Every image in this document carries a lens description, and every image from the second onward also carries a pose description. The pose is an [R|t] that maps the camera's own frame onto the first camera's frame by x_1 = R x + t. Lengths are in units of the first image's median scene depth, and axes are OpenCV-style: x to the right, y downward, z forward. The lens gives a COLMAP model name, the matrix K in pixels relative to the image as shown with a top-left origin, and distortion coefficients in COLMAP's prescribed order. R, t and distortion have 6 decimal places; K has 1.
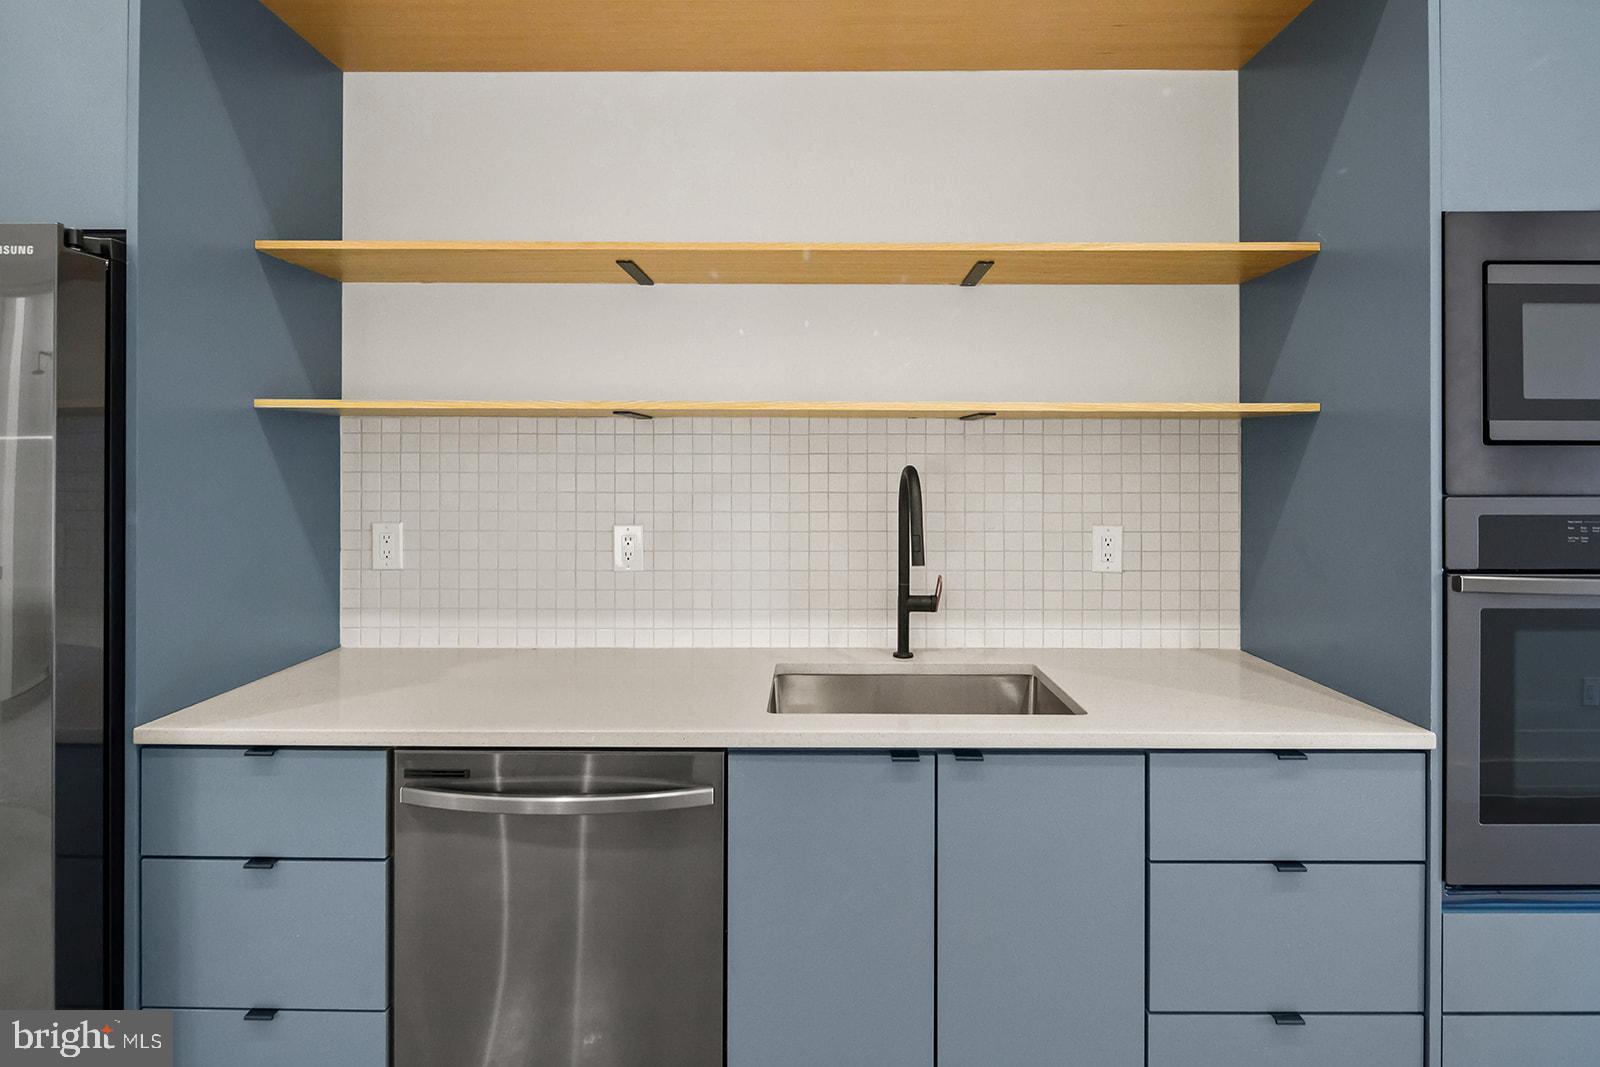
lens RADIAL K [[795.9, 0, 805.8], [0, 795.9, 461.9], [0, 0, 1]] dist [-0.000152, -0.000664]
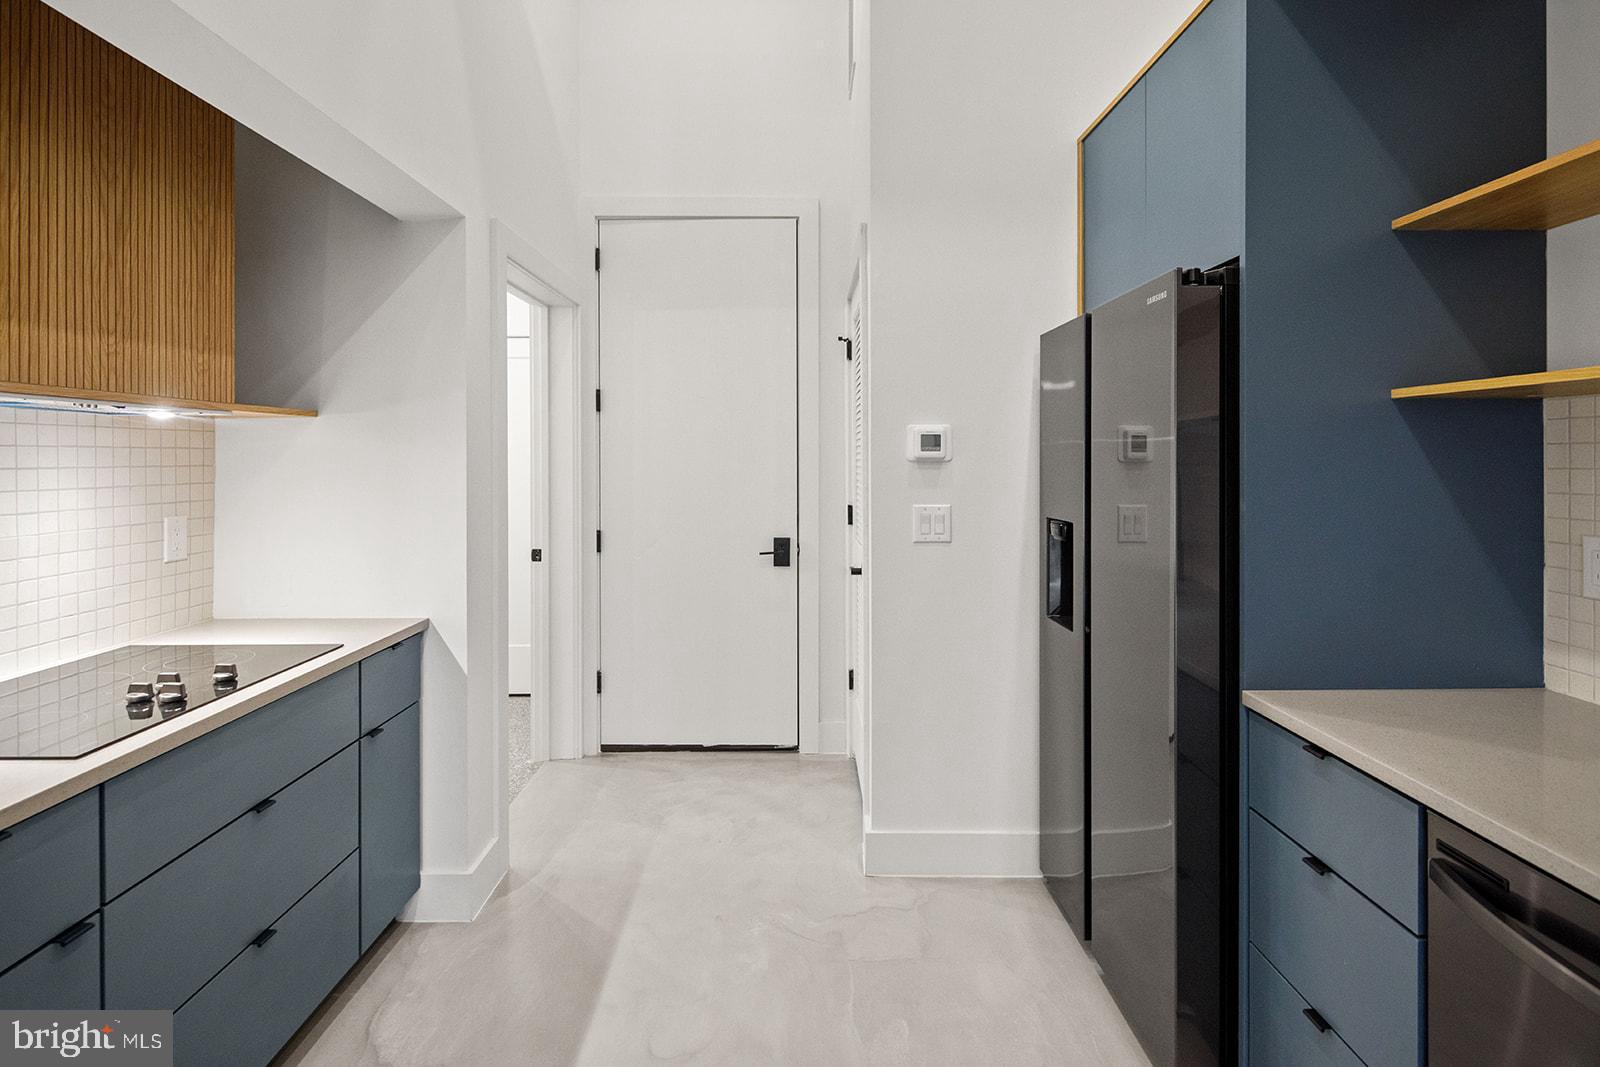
lens RADIAL K [[795.9, 0, 805.8], [0, 795.9, 461.9], [0, 0, 1]] dist [-0.000152, -0.000664]
pose [[0.022273, 0.000706, -0.999752, 0.197472], [0.005576, 0.999984, 0.000831, 0.001310], [0.999736, -0.005593, 0.022268, 0.244522]]
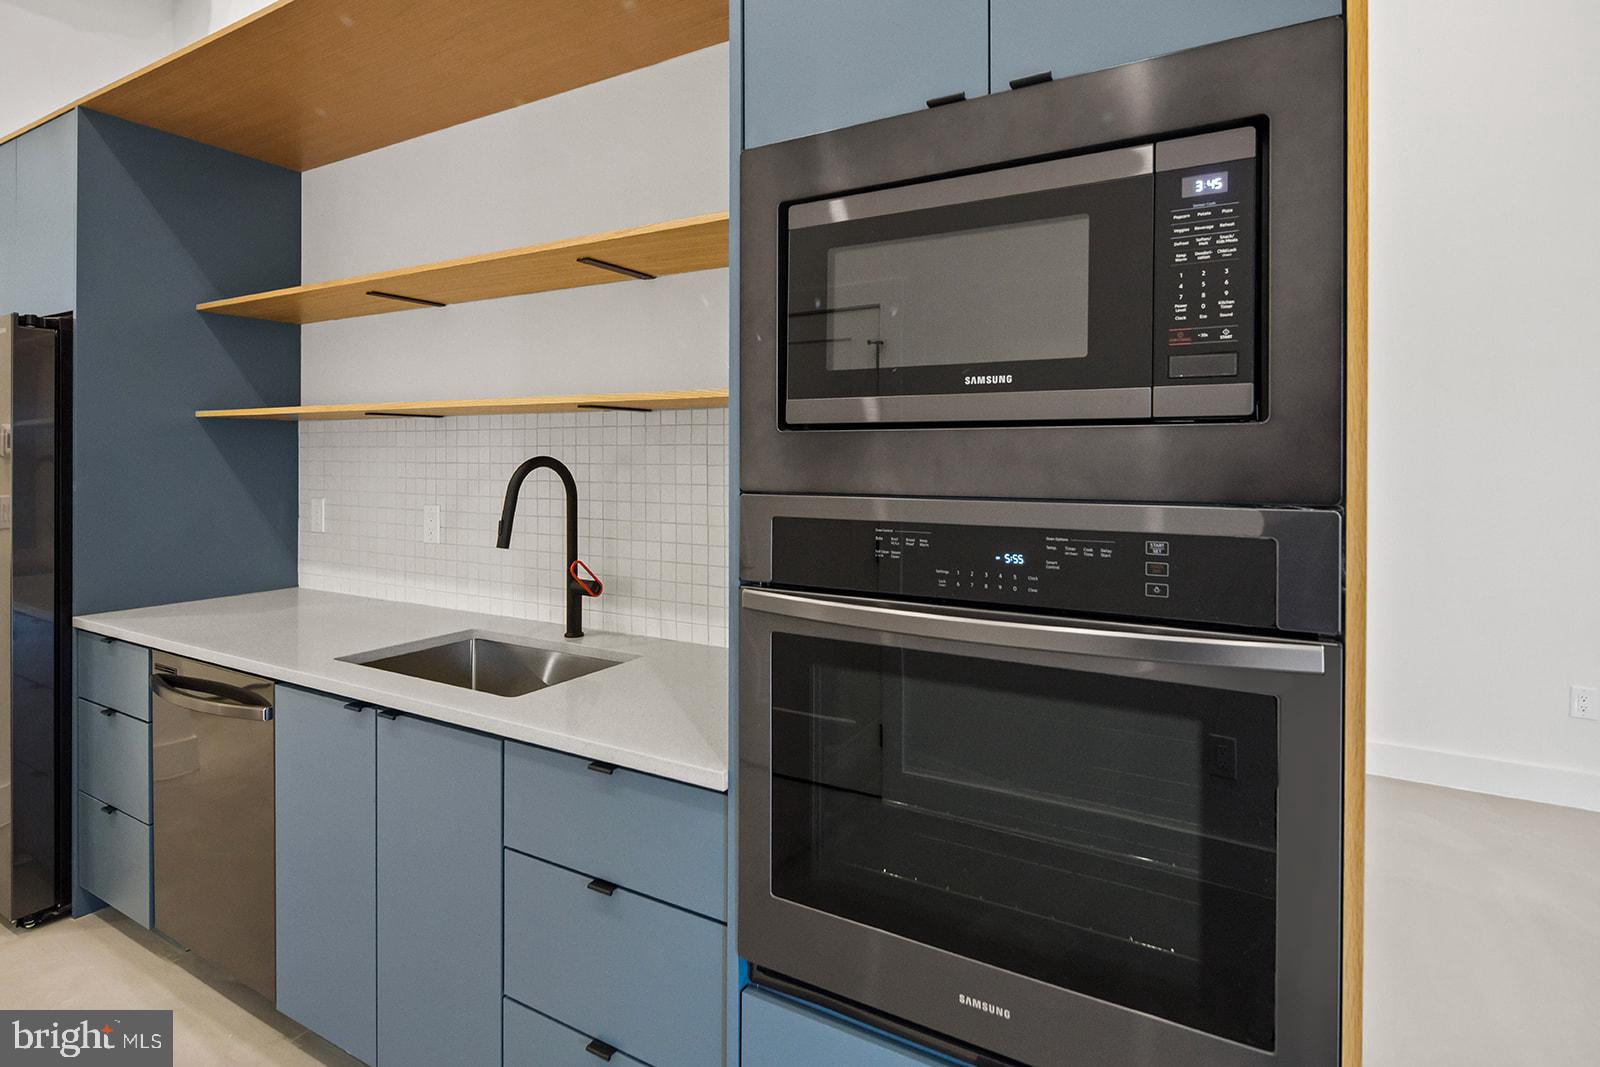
lens RADIAL K [[795.9, 0, 805.8], [0, 795.9, 461.9], [0, 0, 1]] dist [-0.000152, -0.000664]
pose [[0.876139, 0.003949, -0.482043, 0.873917], [-0.000616, 0.999975, 0.007072, 0.003548], [0.482058, -0.005900, 0.876119, 0.208791]]
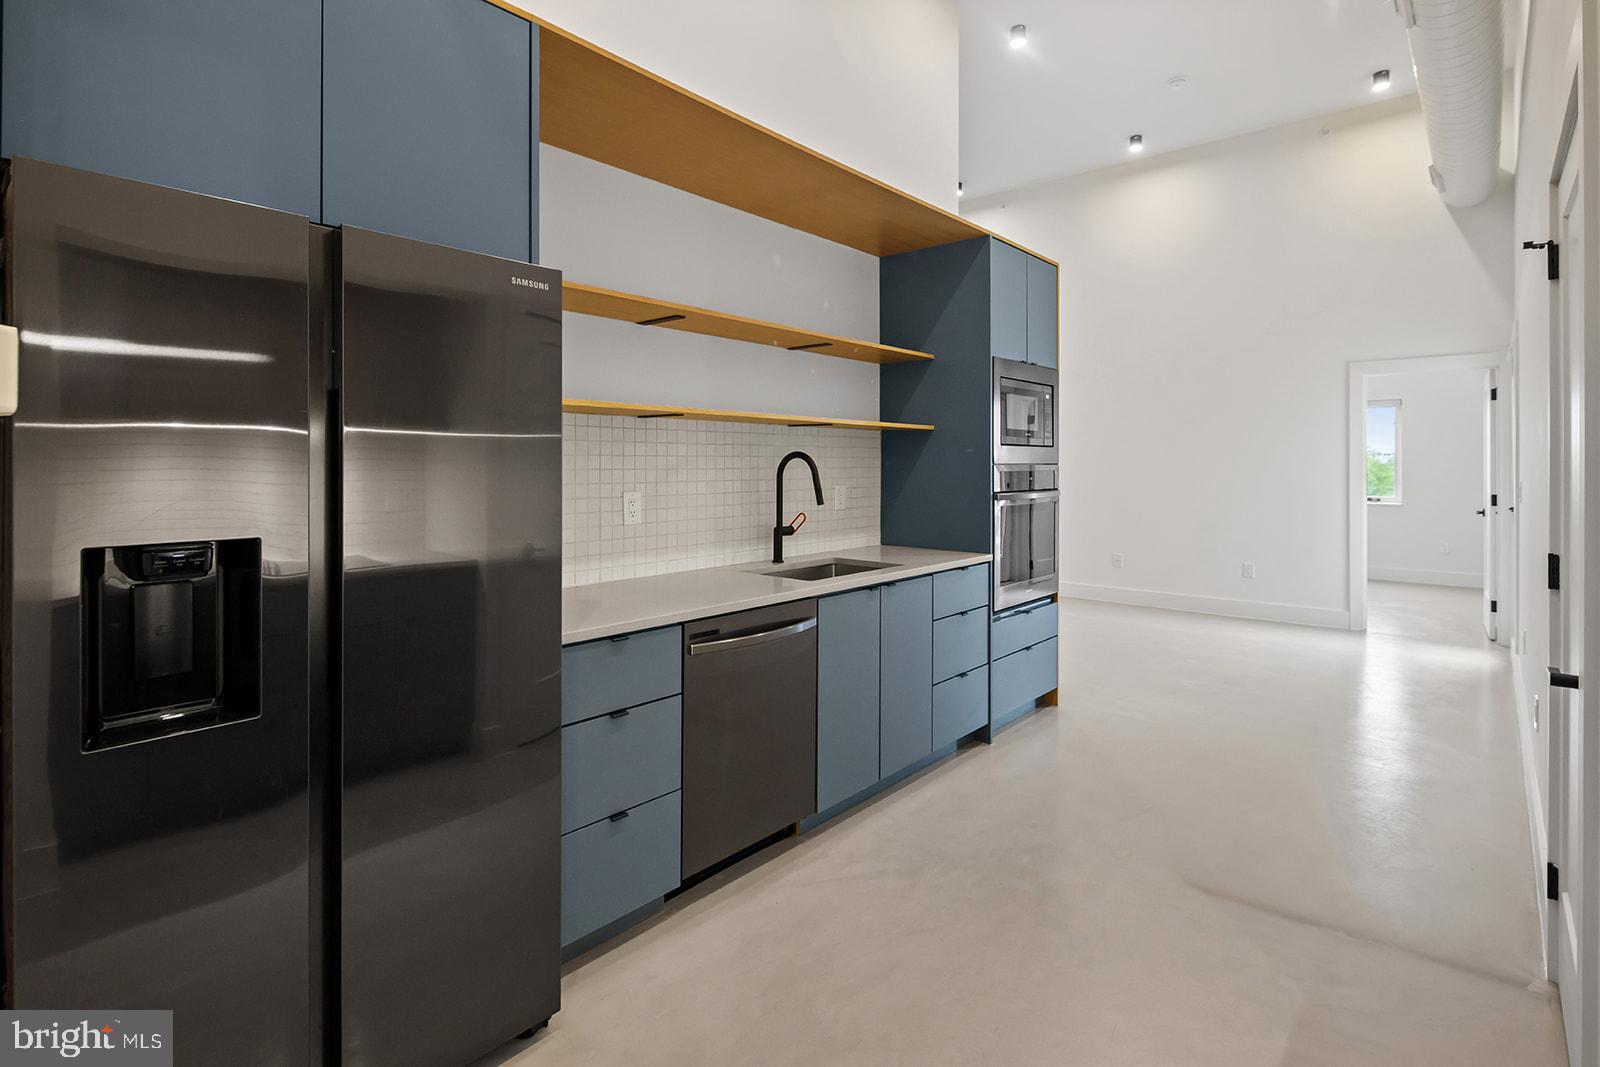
lens RADIAL K [[795.9, 0, 805.8], [0, 795.9, 461.9], [0, 0, 1]] dist [-0.000152, -0.000664]
pose [[0.643270, 0.000683, 0.765639, -1.121357], [-0.002431, 0.999996, 0.001151, 0.023069], [-0.765635, -0.002602, 0.643270, -0.154473]]
